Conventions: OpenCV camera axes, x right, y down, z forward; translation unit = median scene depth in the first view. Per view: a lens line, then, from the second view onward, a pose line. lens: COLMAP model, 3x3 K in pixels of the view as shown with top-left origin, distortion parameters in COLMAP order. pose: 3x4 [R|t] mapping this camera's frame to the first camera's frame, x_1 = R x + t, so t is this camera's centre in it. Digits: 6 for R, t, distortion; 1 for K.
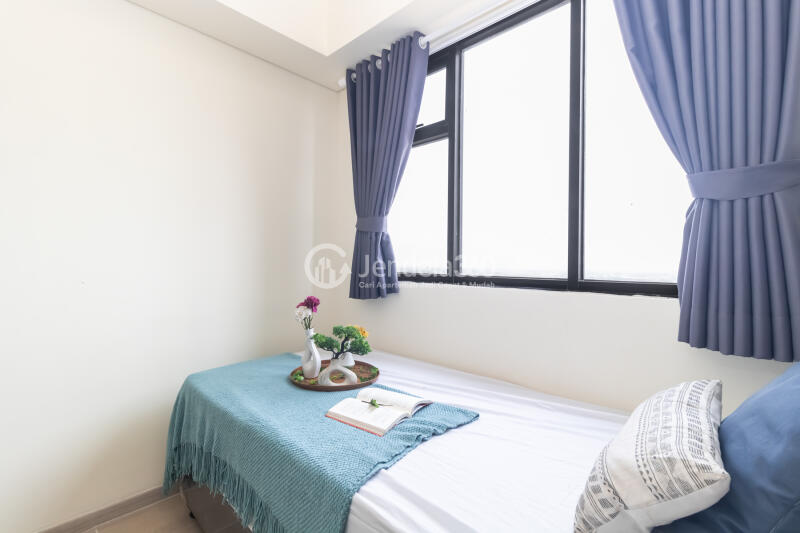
lens RADIAL K [[357.9, 0, 400.0], [0, 357.9, 266.5], [0, 0, 1]] dist [0.000619, 0.000048]
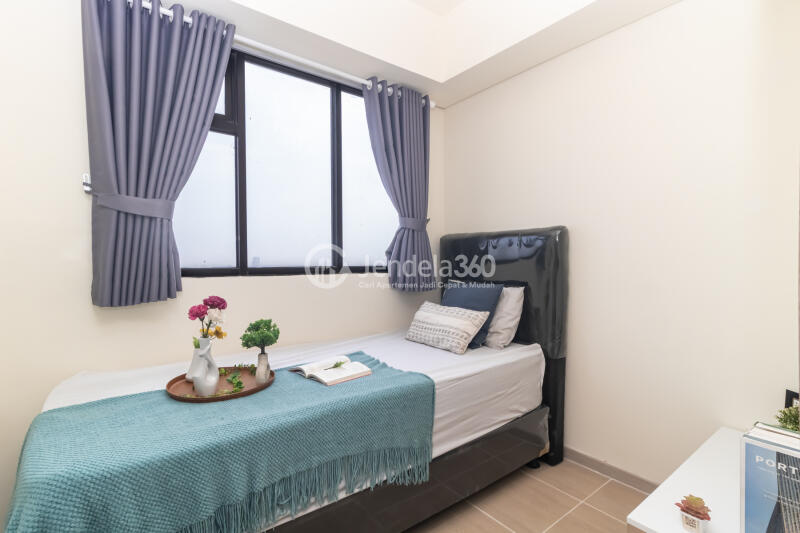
lens RADIAL K [[372.4, 0, 400.0], [0, 372.4, 266.5], [0, 0, 1]] dist [-0.000352, -0.000107]
pose [[0.174505, -0.046397, 0.983563, -0.859887], [0.000690, 0.998895, 0.046997, -0.029834], [-0.984656, -0.007523, 0.174344, 0.334532]]
